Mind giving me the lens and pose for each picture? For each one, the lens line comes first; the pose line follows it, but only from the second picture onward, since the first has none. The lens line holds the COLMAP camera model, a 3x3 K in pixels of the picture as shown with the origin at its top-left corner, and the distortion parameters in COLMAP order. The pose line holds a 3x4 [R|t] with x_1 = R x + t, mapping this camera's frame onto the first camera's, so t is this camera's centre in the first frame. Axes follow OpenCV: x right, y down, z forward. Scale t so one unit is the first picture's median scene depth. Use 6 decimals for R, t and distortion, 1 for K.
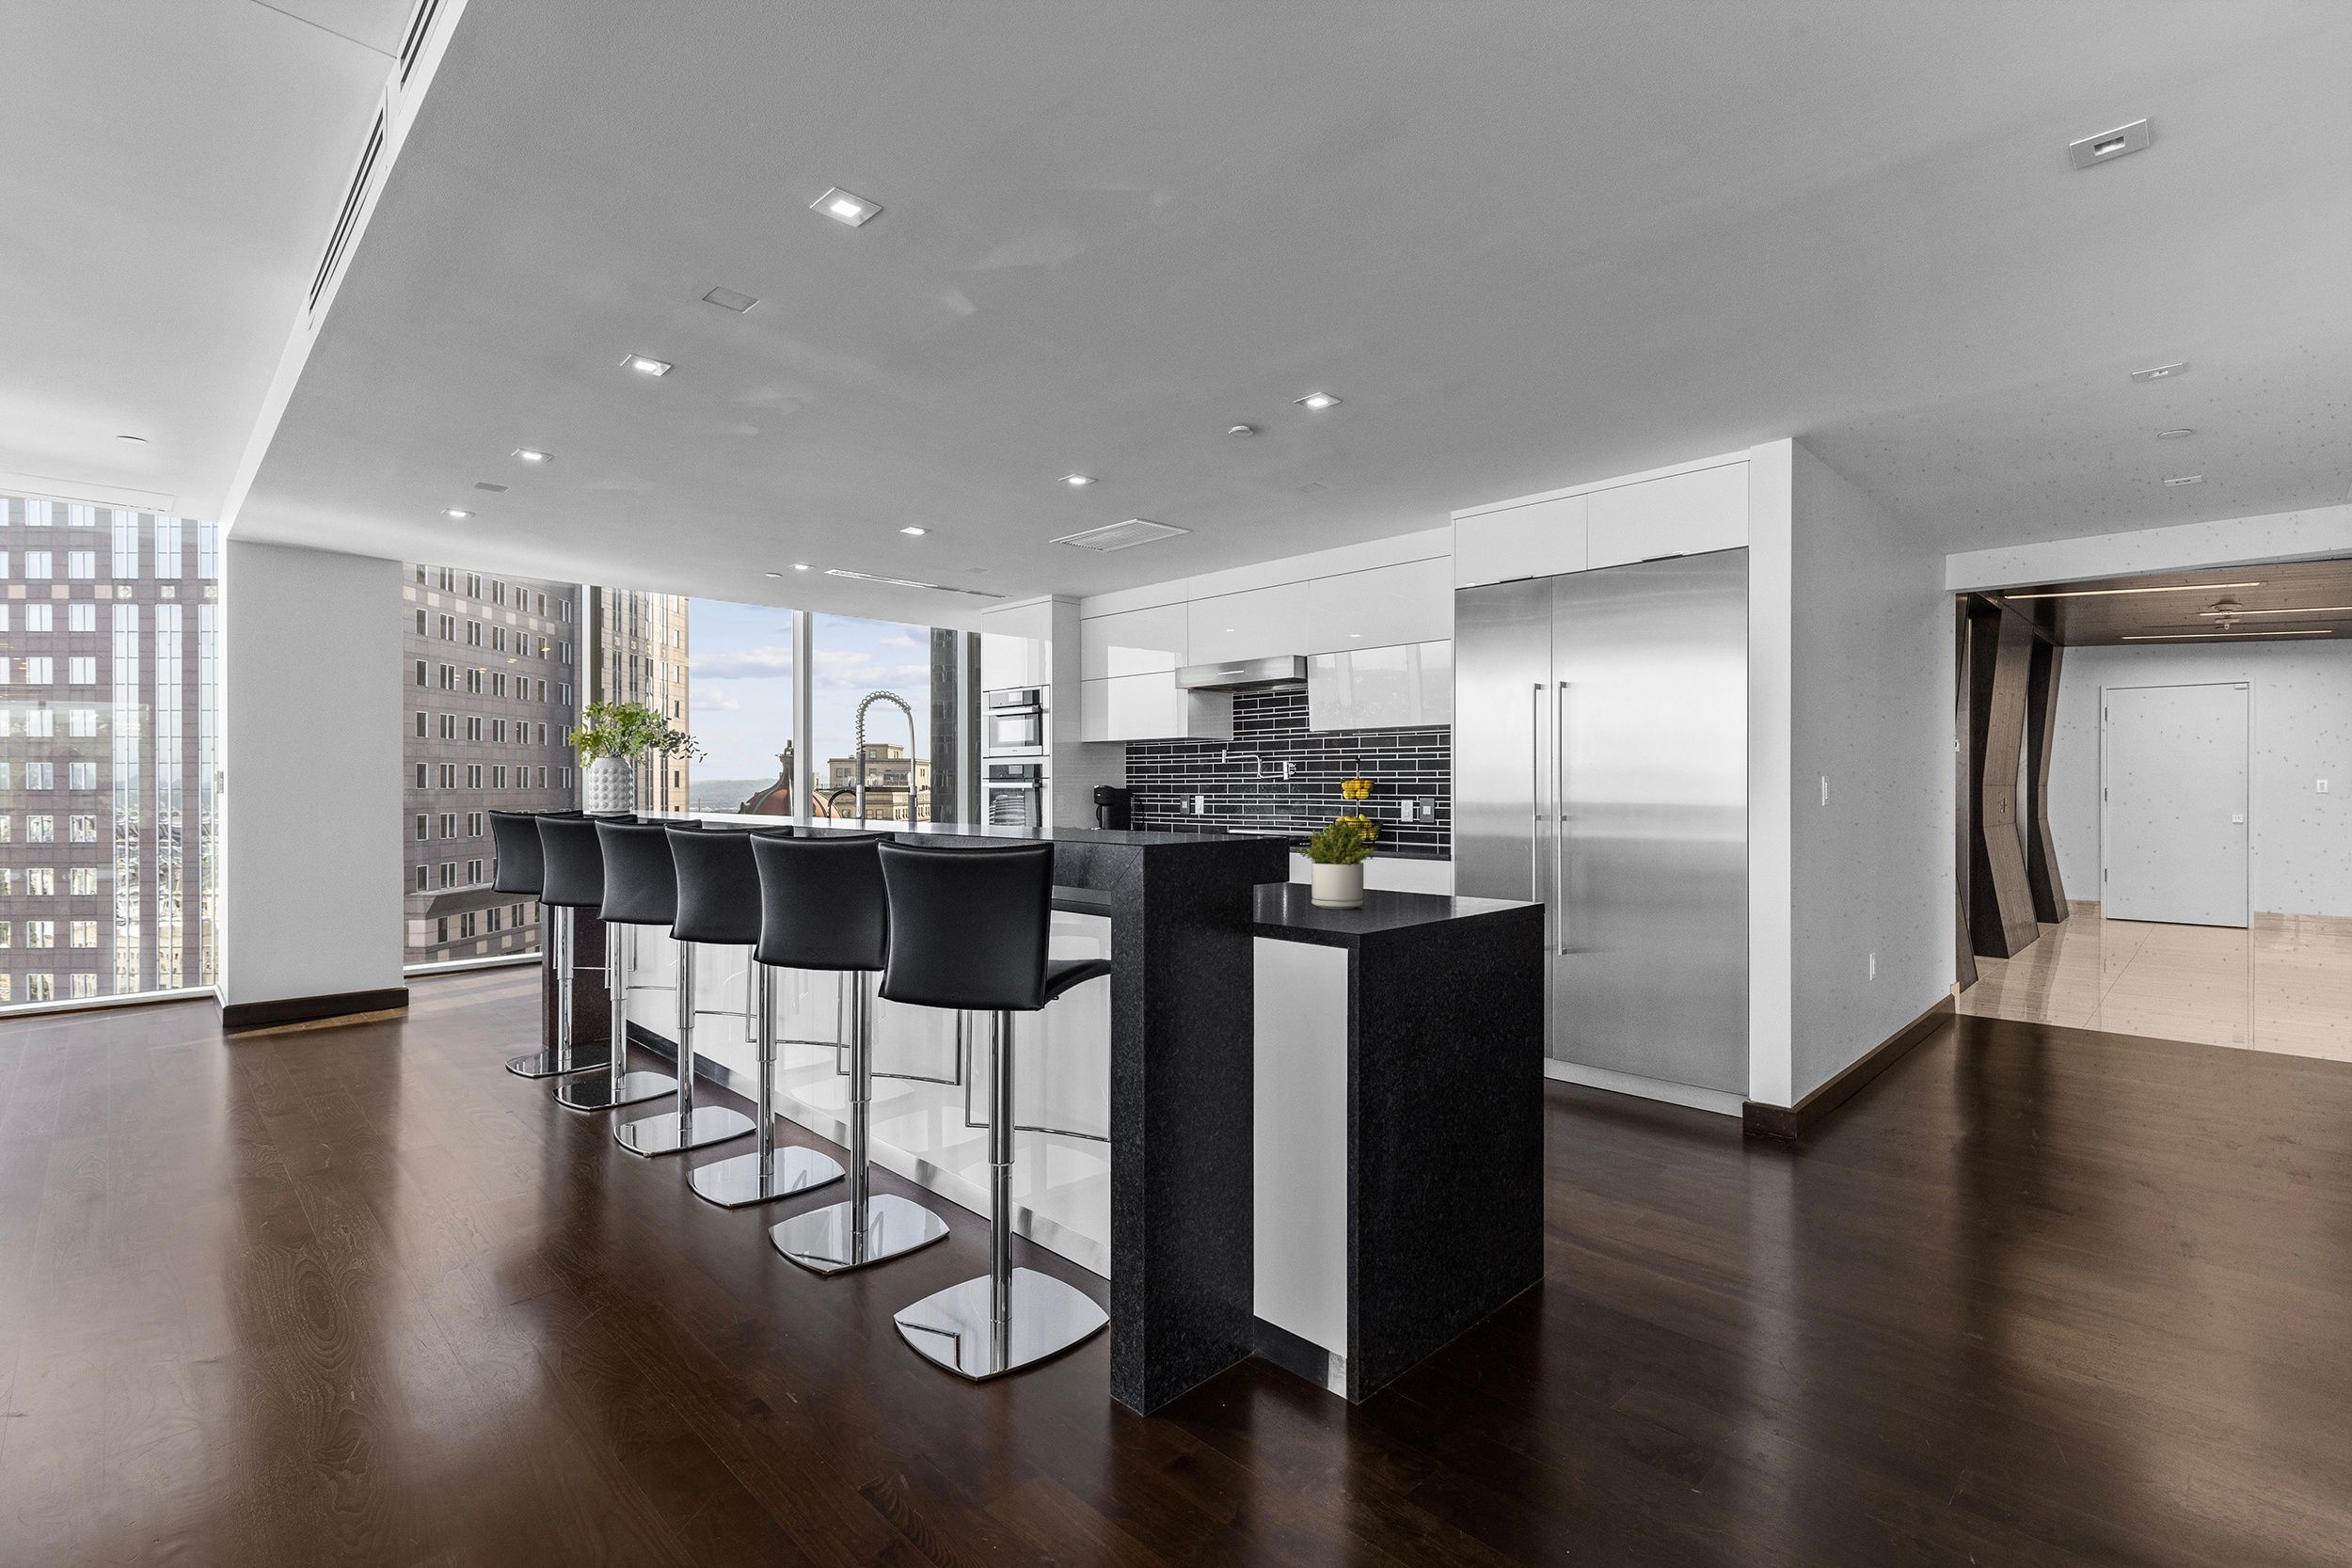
lens RADIAL K [[1059.7, 0, 1216.3], [0, 1059.7, 789.5], [0, 0, 1]] dist [-0.003281, -0.001943]
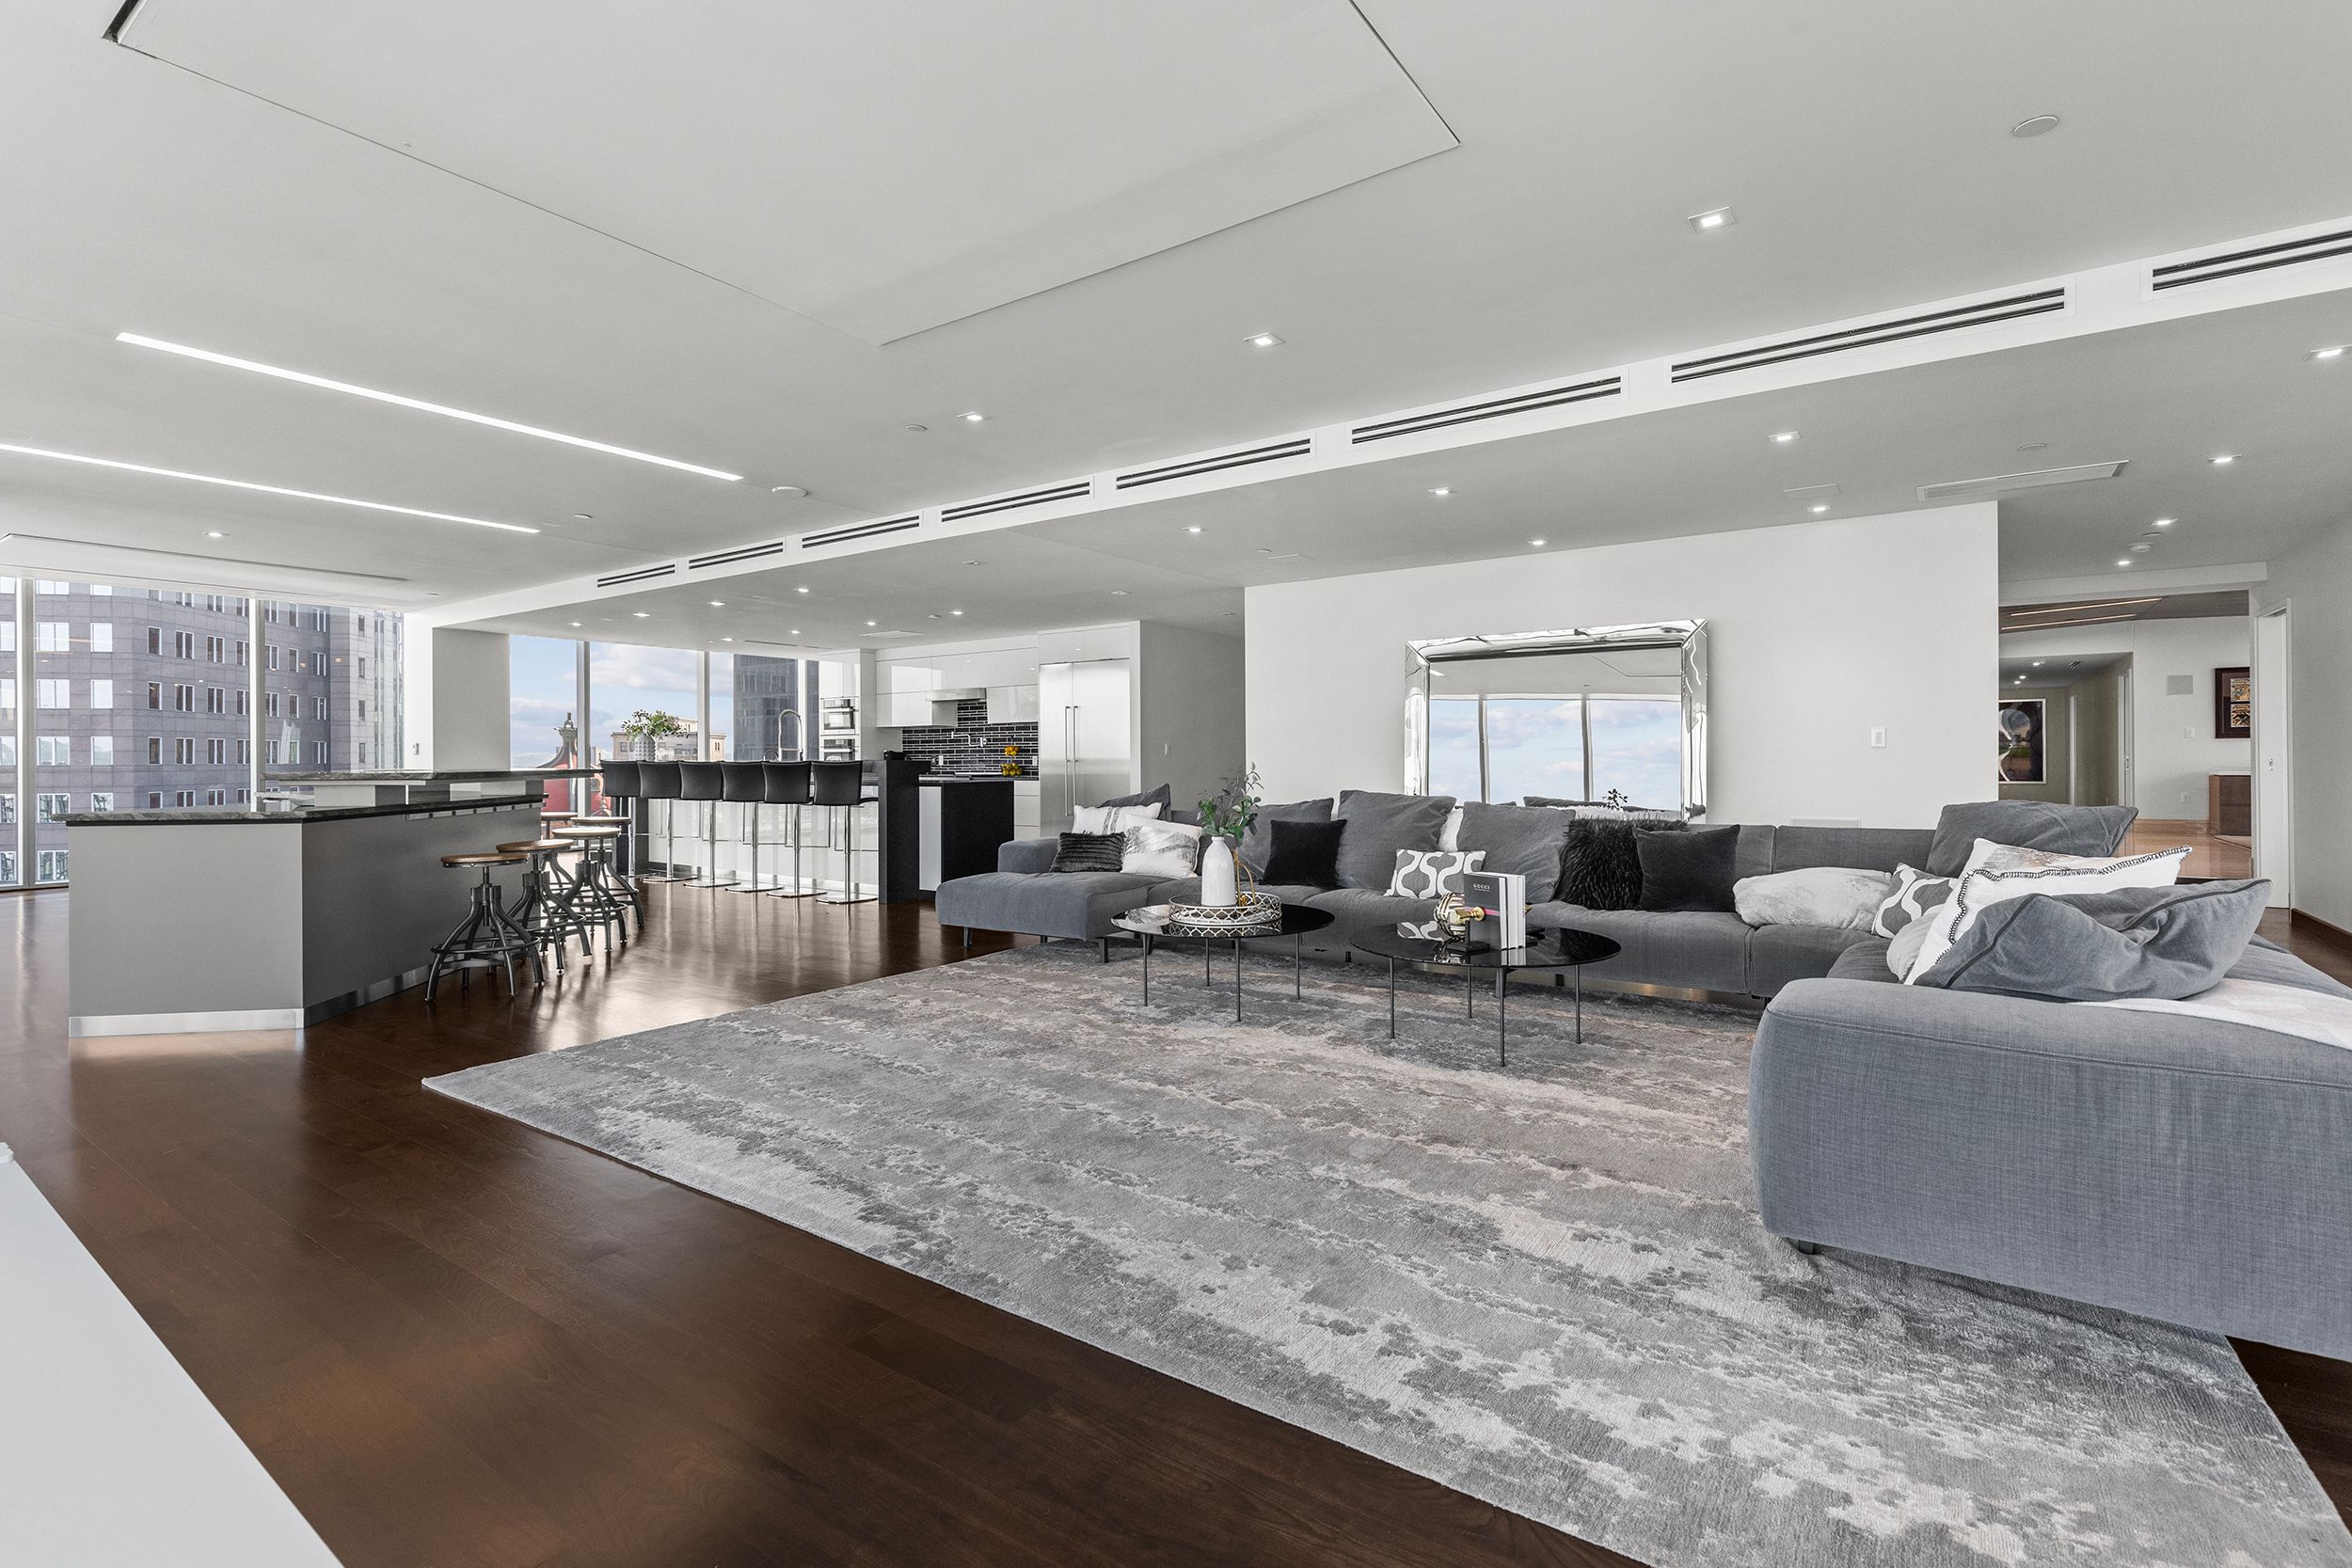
lens RADIAL K [[1059.7, 0, 1235.4], [0, 1059.7, 762.1], [0, 0, 1]] dist [-0.003281, -0.001943]
pose [[0.982230, -0.004145, 0.187638, 0.146767], [0.004350, 0.999990, -0.000680, 0.021317], [-0.187633, 0.001484, 0.982238, -0.974061]]
